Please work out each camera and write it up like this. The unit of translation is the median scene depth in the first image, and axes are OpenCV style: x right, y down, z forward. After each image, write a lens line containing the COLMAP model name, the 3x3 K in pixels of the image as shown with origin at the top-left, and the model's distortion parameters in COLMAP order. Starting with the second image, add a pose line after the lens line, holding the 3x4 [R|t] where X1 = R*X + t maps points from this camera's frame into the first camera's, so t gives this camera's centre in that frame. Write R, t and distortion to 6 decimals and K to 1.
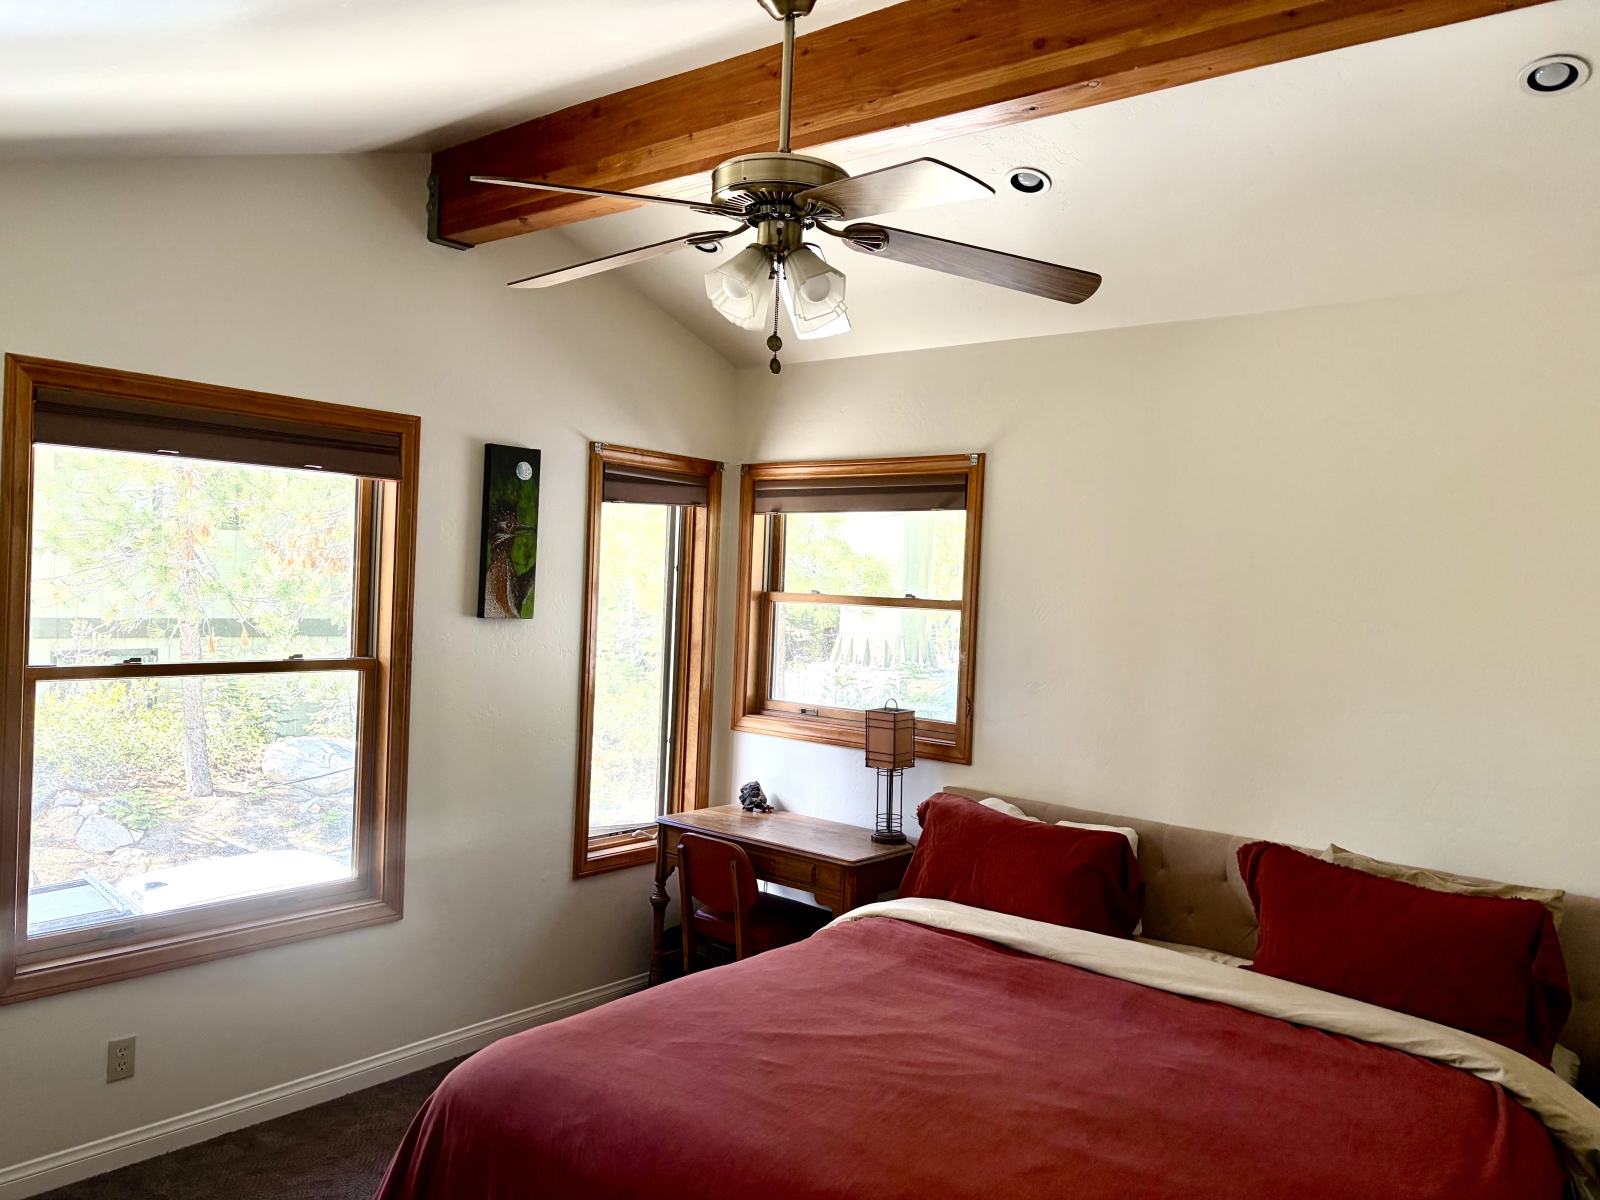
lens RADIAL K [[1212.9, 0, 800.0], [0, 1212.9, 600.0], [0, 0, 1]] dist [0.050527, -0.063352]
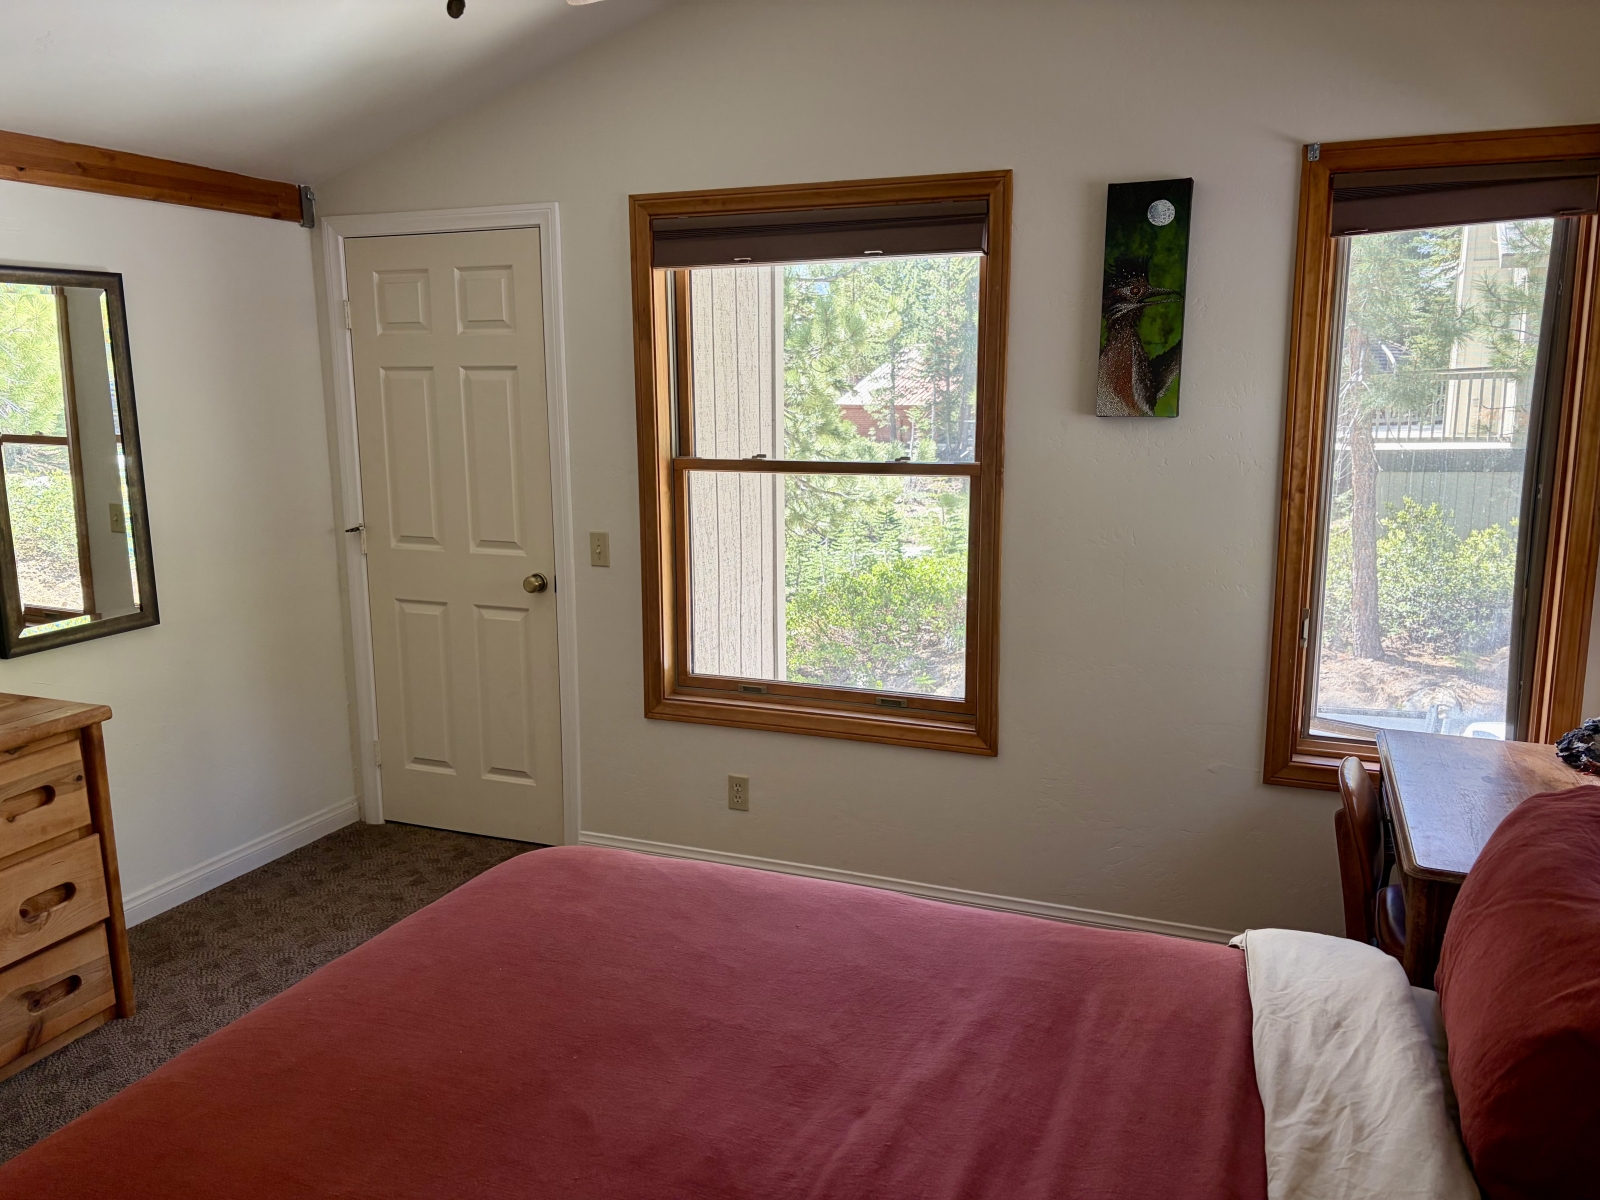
lens RADIAL K [[1256.1, 0, 794.2], [0, 1256.1, 568.3], [0, 0, 1]] dist [0.043036, -0.001652]
pose [[0.285278, 0.115574, -0.951451, 0.459834], [0.010286, 0.992277, 0.123617, 0.009598], [0.958390, -0.045052, 0.281886, 0.569166]]
